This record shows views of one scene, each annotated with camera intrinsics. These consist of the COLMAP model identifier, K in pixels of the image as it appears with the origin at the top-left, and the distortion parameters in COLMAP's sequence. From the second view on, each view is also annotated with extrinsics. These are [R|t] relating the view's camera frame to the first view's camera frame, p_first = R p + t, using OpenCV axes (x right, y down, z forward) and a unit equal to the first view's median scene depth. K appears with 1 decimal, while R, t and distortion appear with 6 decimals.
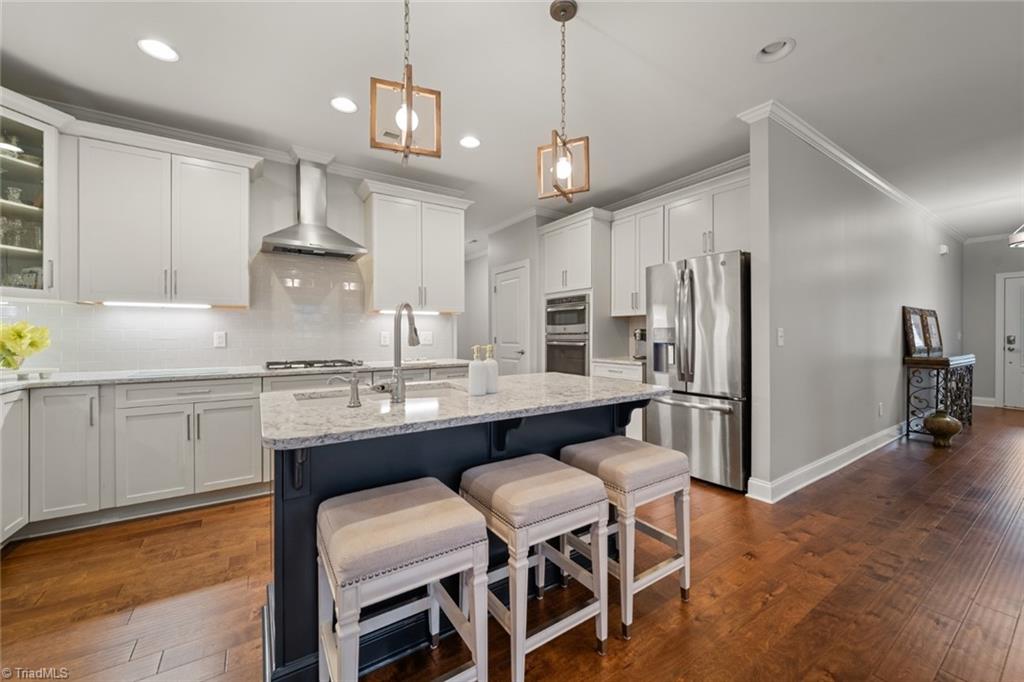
lens RADIAL K [[391.5, 0, 519.6], [0, 391.5, 338.1], [0, 0, 1]] dist [-0.020247, -0.000004]
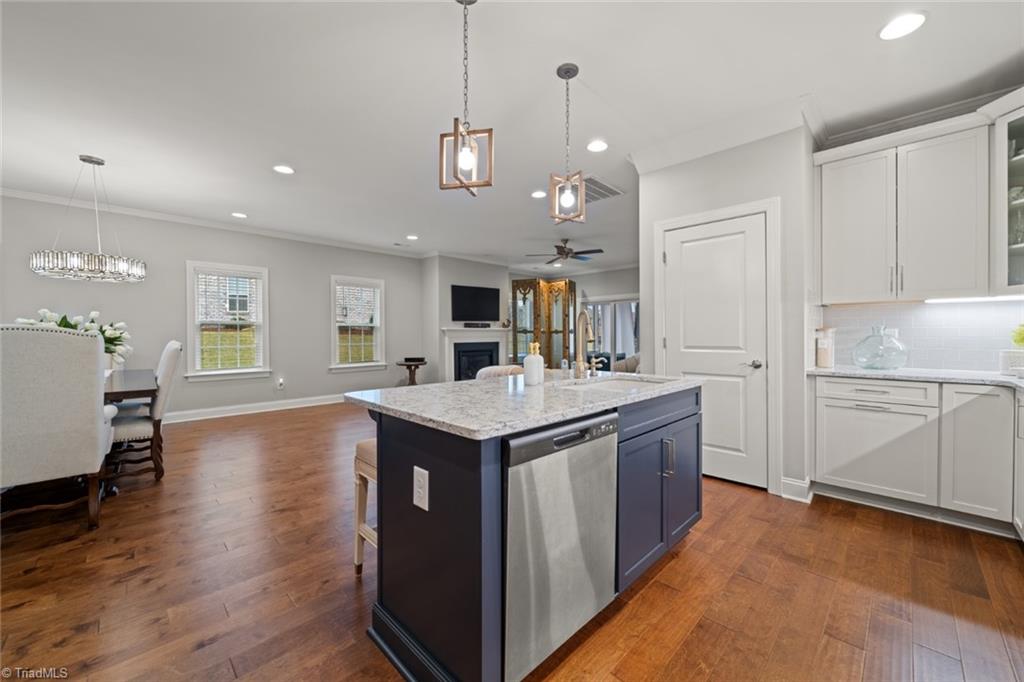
lens RADIAL K [[391.5, 0, 519.6], [0, 391.5, 338.1], [0, 0, 1]] dist [-0.020247, -0.000004]
pose [[-0.978500, 0.000390, -0.206244, 0.138715], [-0.004487, 0.999721, 0.023180, -0.009000], [0.206196, 0.023607, -0.978226, 1.509451]]
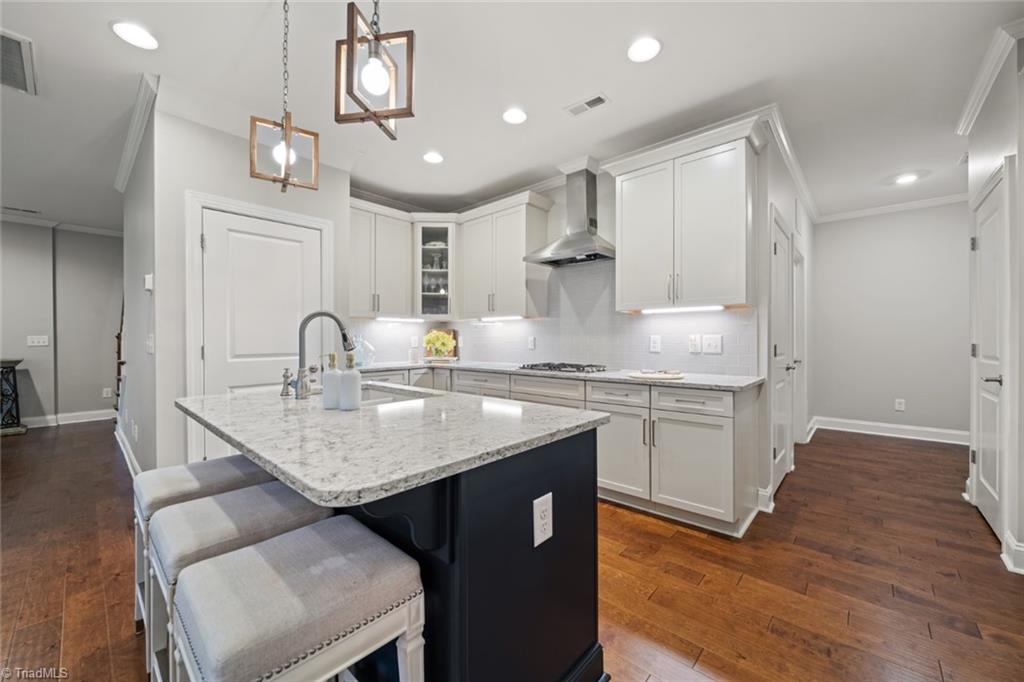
lens RADIAL K [[396.3, 0, 504.6], [0, 396.3, 341.0], [0, 0, 1]] dist [-0.000461, -0.000007]
pose [[0.234963, 0.000384, -0.972004, 0.616931], [-0.012847, 0.999914, -0.002710, 0.001739], [0.971919, 0.013124, 0.234948, 0.786750]]
